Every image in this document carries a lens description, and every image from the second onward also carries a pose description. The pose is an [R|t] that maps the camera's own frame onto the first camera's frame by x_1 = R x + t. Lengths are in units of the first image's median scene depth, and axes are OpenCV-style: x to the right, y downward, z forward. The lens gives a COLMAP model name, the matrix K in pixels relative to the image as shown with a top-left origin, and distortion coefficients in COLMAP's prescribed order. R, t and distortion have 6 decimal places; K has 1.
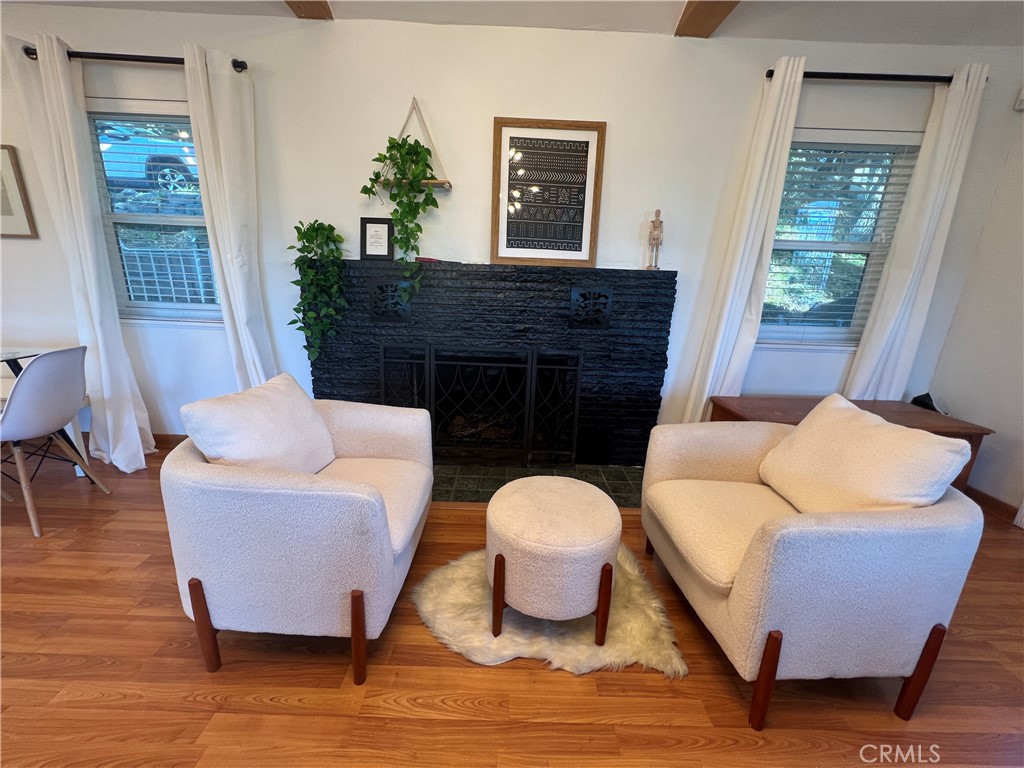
lens RADIAL K [[416.2, 0, 508.4], [0, 416.2, 378.9], [0, 0, 1]] dist [0.010166, 0.000034]
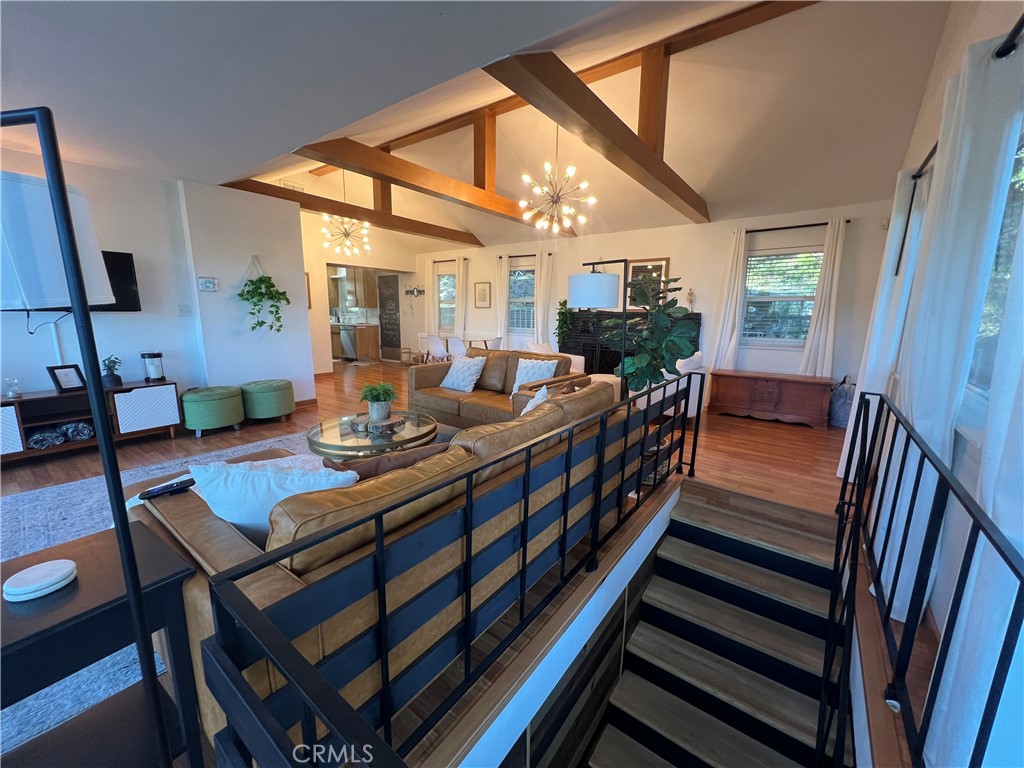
lens RADIAL K [[416.2, 0, 511.4], [0, 416.2, 386.7], [0, 0, 1]] dist [0.010166, 0.000034]
pose [[0.805931, 0.080255, -0.586545, 0.984288], [-0.132359, 0.990116, -0.046392, 0.411829], [0.577024, 0.115023, 0.808587, -1.496597]]
